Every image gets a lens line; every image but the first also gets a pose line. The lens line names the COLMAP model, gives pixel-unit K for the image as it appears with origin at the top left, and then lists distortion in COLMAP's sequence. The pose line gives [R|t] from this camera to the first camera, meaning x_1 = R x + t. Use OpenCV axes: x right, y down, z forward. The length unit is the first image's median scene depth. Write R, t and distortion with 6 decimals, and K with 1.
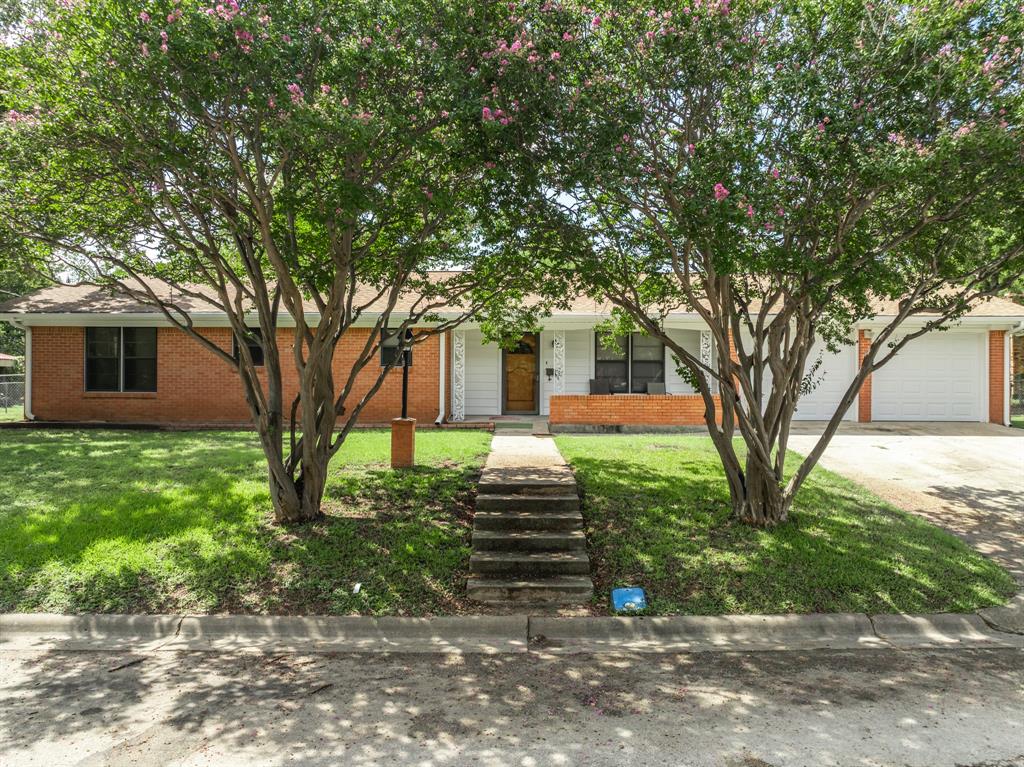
lens RADIAL K [[720.2, 0, 512.8], [0, 720.2, 378.7], [0, 0, 1]] dist [-0.030592, 0.018188]
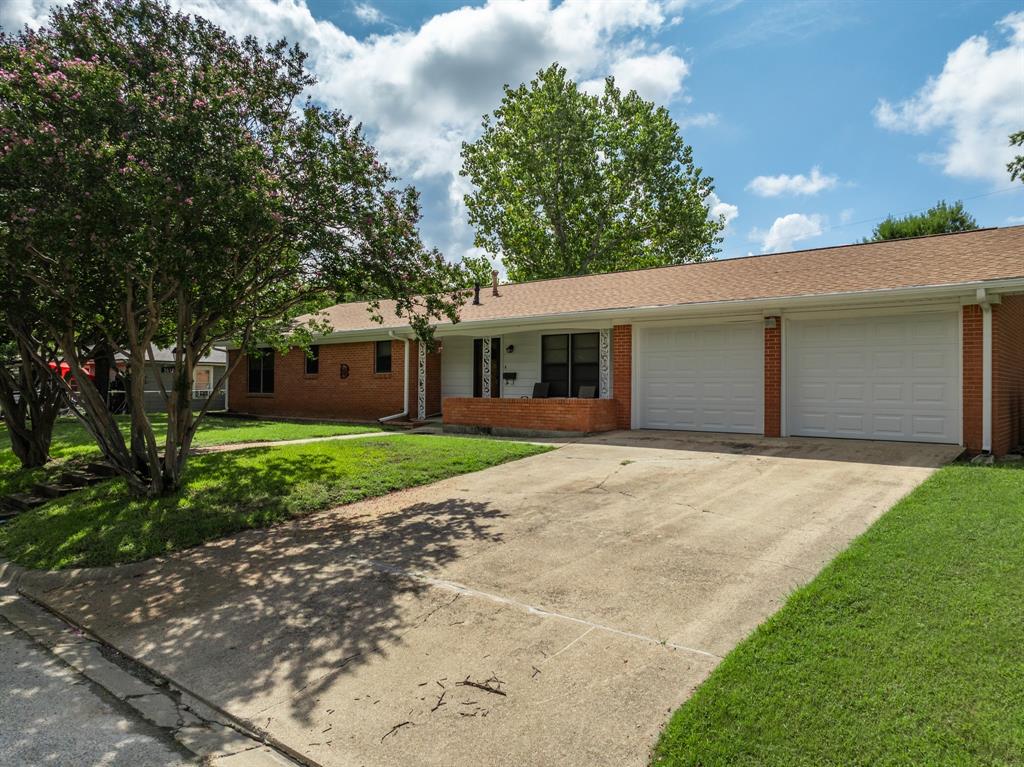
lens RADIAL K [[720.2, 0, 512.8], [0, 720.2, 378.7], [0, 0, 1]] dist [-0.030592, 0.018188]
pose [[0.757371, -0.009173, -0.652920, 1.604412], [-0.001204, 0.999880, -0.015444, 0.021830], [0.652983, 0.012483, 0.757269, 0.474353]]
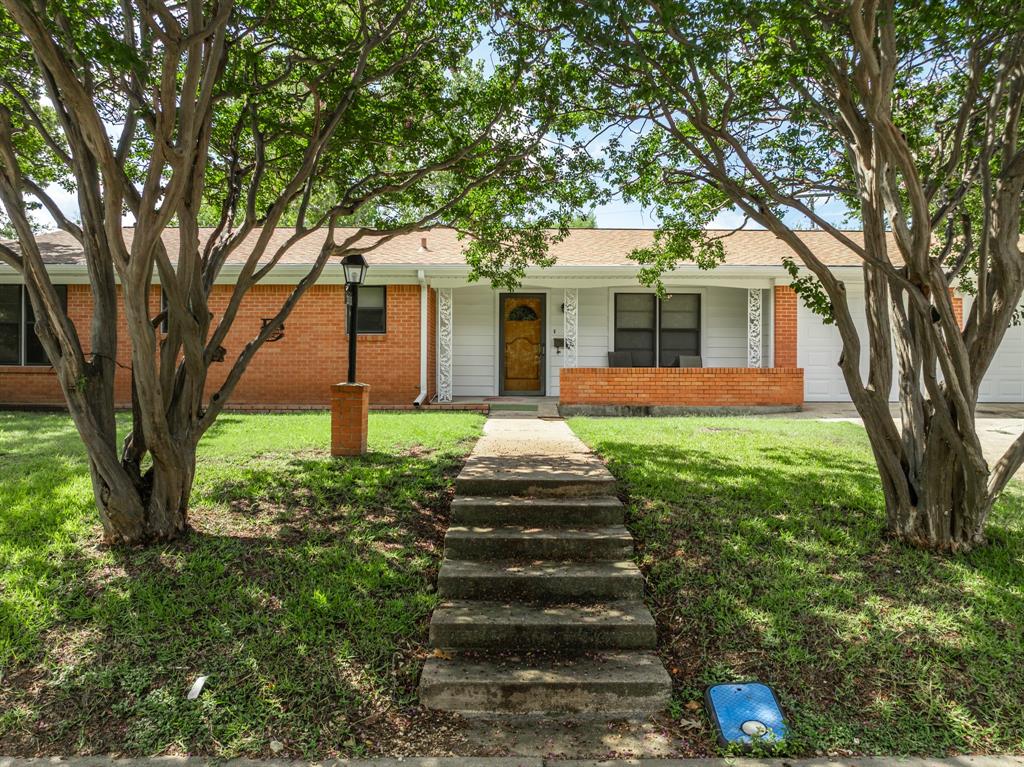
lens RADIAL K [[720.2, 0, 512.8], [0, 720.2, 378.7], [0, 0, 1]] dist [-0.030592, 0.018188]
pose [[1.000000, 0.000117, -0.000389, 0.001049], [-0.000117, 0.999998, 0.001795, 0.064053], [0.000389, -0.001795, 0.999998, 0.418832]]
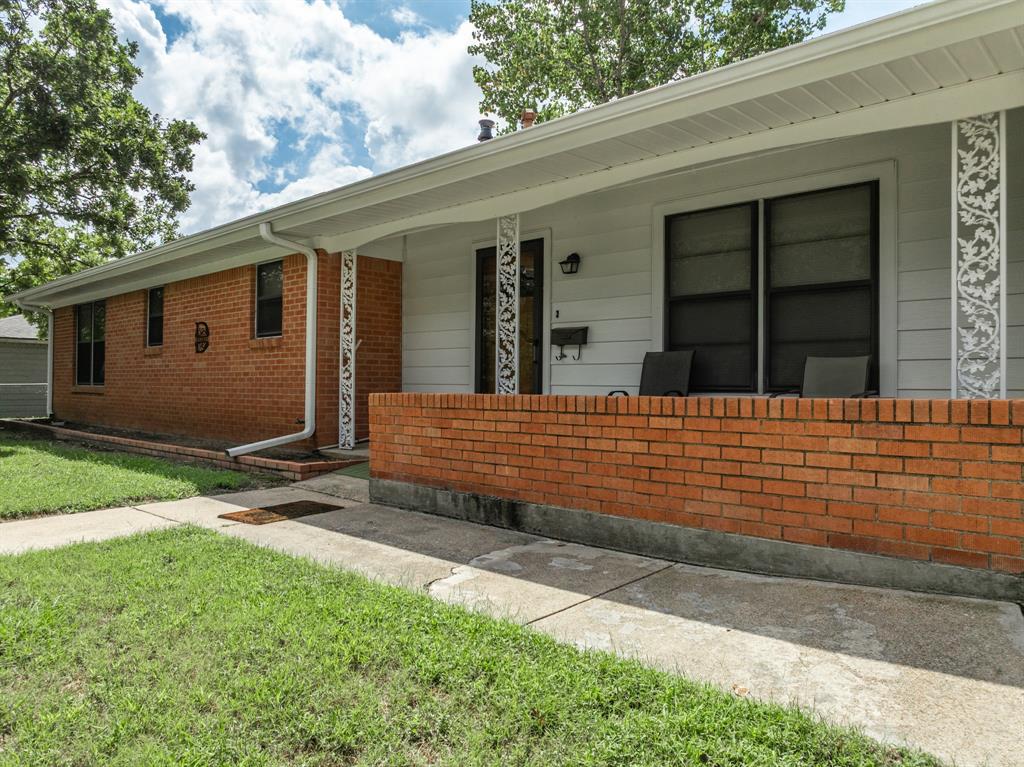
lens RADIAL K [[731.0, 0, 512.0], [0, 731.0, 383.5], [0, 0, 1]] dist [-0.022497, 0.005004]
pose [[0.734531, -0.001863, -0.678573, 0.649794], [-0.001856, 0.999987, -0.004754, 0.037988], [0.678573, 0.004752, 0.734518, 1.508163]]
